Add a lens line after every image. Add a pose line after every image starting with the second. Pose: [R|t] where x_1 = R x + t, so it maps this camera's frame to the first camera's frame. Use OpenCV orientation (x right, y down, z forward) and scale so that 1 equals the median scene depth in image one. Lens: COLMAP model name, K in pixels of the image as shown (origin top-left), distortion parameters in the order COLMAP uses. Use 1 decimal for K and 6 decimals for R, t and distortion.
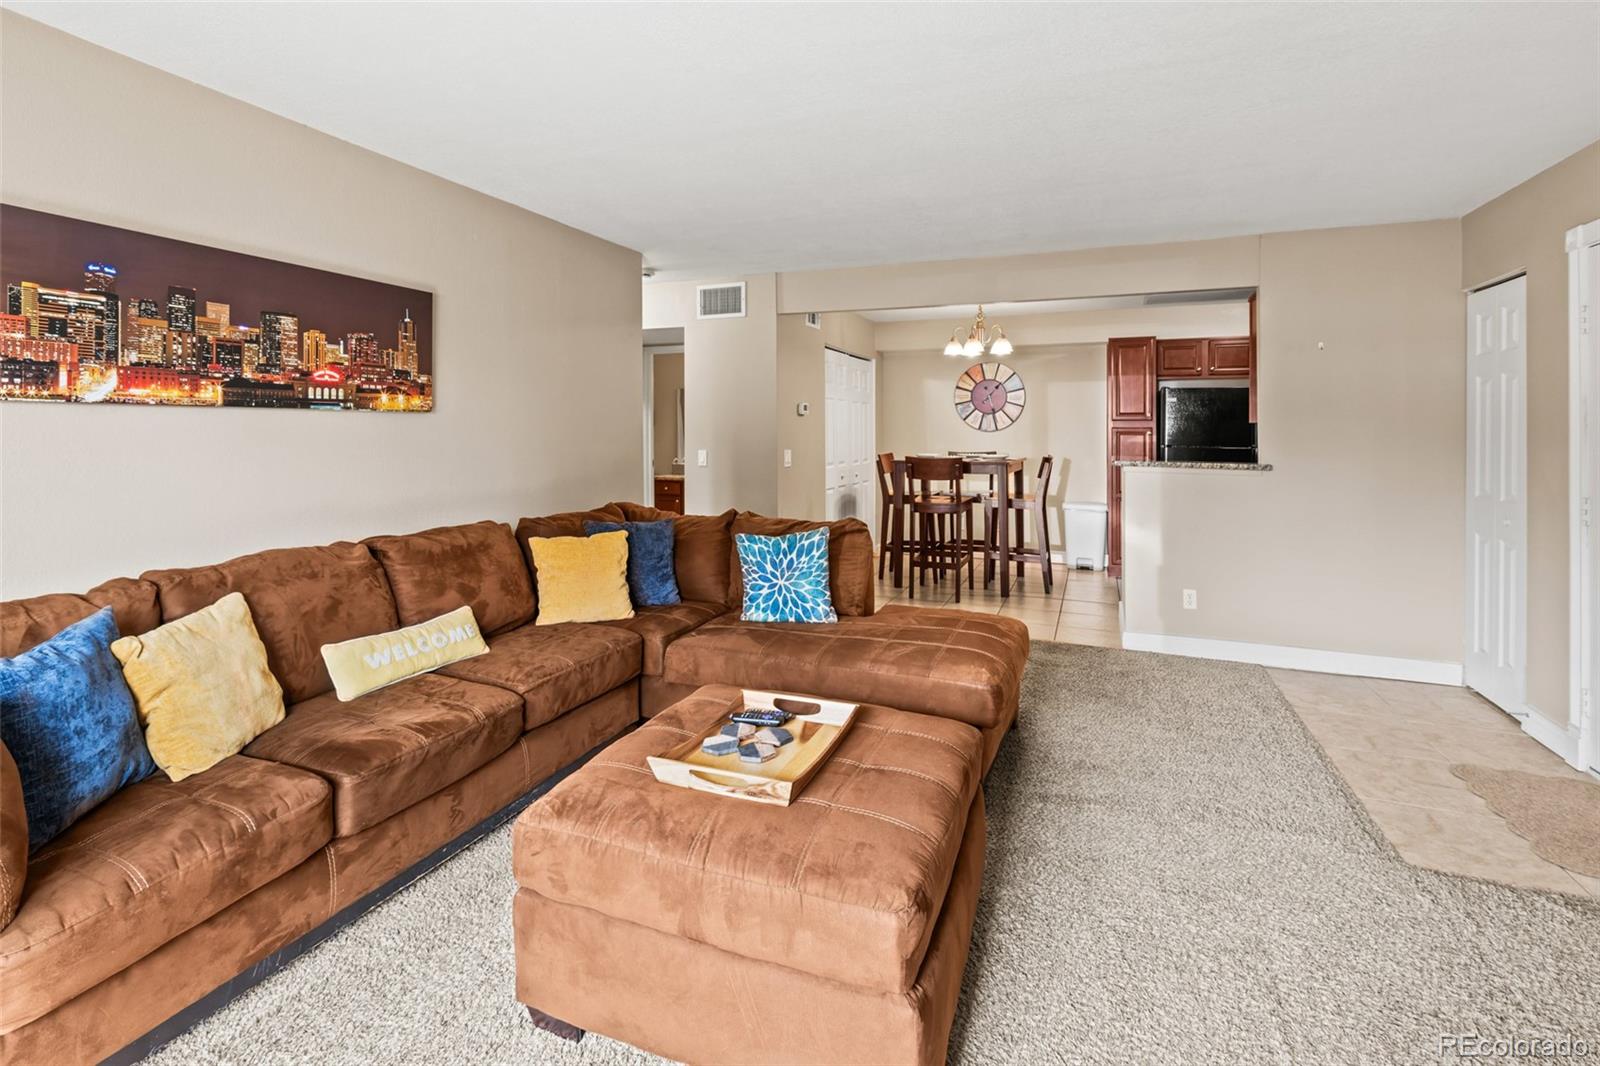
lens RADIAL K [[738.6, 0, 792.6], [0, 738.6, 418.3], [0, 0, 1]] dist [-0.011193, 0.001207]
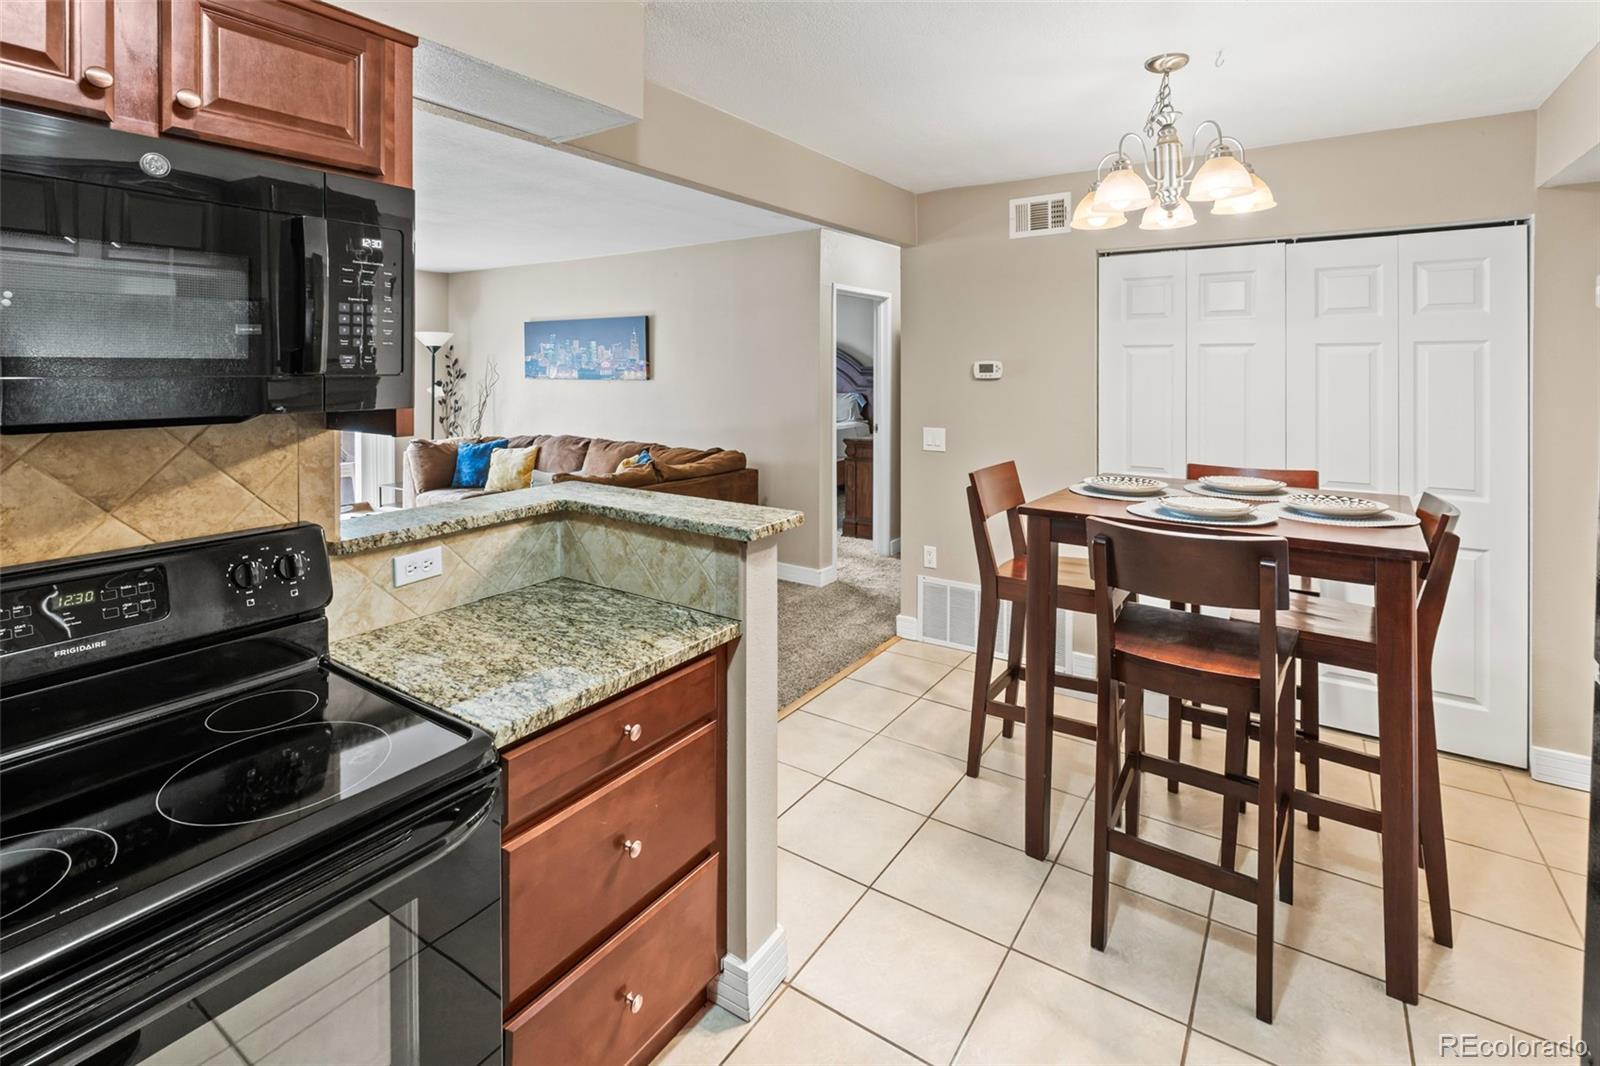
lens RADIAL K [[738.6, 0, 796.2], [0, 738.6, 369.6], [0, 0, 1]] dist [-0.011193, 0.001207]
pose [[-0.202303, 0.002698, -0.979319, 1.261329], [0.015533, 0.999879, -0.000454, -0.027868], [0.979200, -0.015304, -0.202321, 1.743428]]
